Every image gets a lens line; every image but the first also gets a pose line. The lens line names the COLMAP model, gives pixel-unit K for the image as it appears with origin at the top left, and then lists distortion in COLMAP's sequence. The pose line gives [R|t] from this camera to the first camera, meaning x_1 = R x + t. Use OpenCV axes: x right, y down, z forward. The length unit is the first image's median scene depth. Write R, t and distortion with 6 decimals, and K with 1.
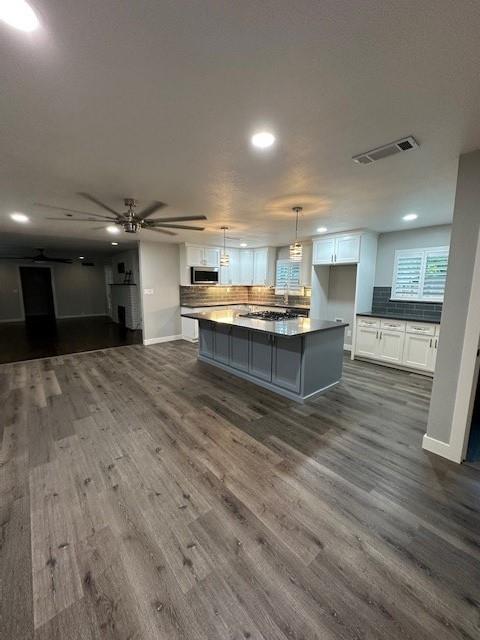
lens RADIAL K [[256.6, 0, 235.5], [0, 256.6, 318.9], [0, 0, 1]] dist [-0.000423, 0.000504]
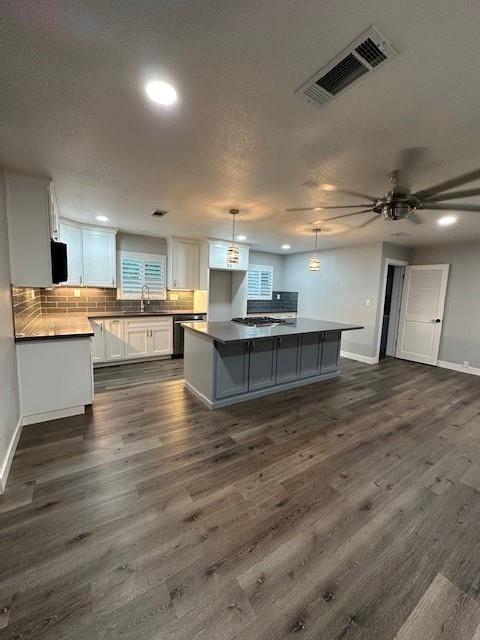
lens RADIAL K [[256.6, 0, 241.2], [0, 256.6, 320.0], [0, 0, 1]] dist [-0.000423, 0.000504]
pose [[0.098197, -0.123580, 0.987464, -1.147242], [0.101746, 0.988307, 0.113568, -0.188802], [-0.989952, 0.089318, 0.109623, 1.335788]]
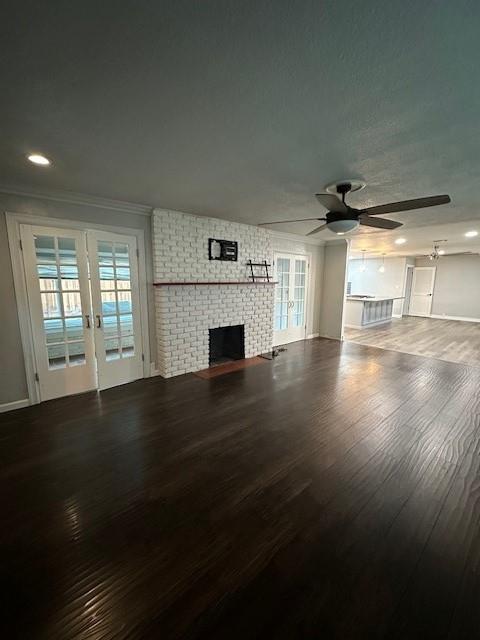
lens RADIAL K [[256.6, 0, 246.5], [0, 256.6, 319.9], [0, 0, 1]] dist [-0.000423, 0.000504]
pose [[-0.034100, -0.158688, 0.986740, -2.679162], [0.127642, 0.978537, 0.161780, -0.395487], [-0.991234, 0.131466, -0.013113, 2.734496]]
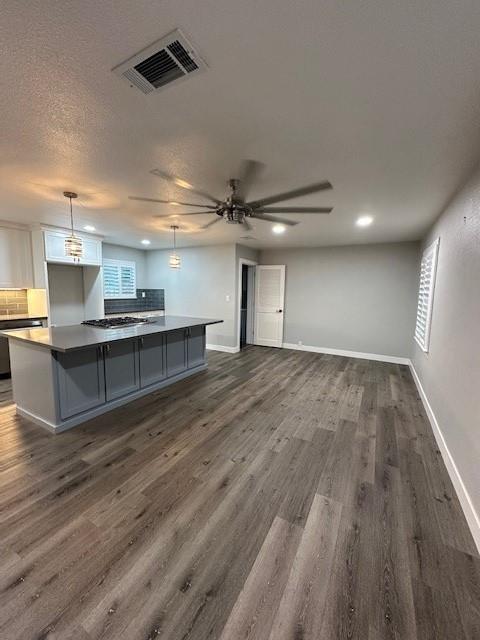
lens RADIAL K [[256.6, 0, 243.0], [0, 256.6, 319.7], [0, 0, 1]] dist [-0.000423, 0.000504]
pose [[-0.380307, -0.121717, 0.916816, -1.149899], [0.102122, 0.979714, 0.172429, -0.180939], [-0.919205, 0.159203, -0.360162, 1.280093]]
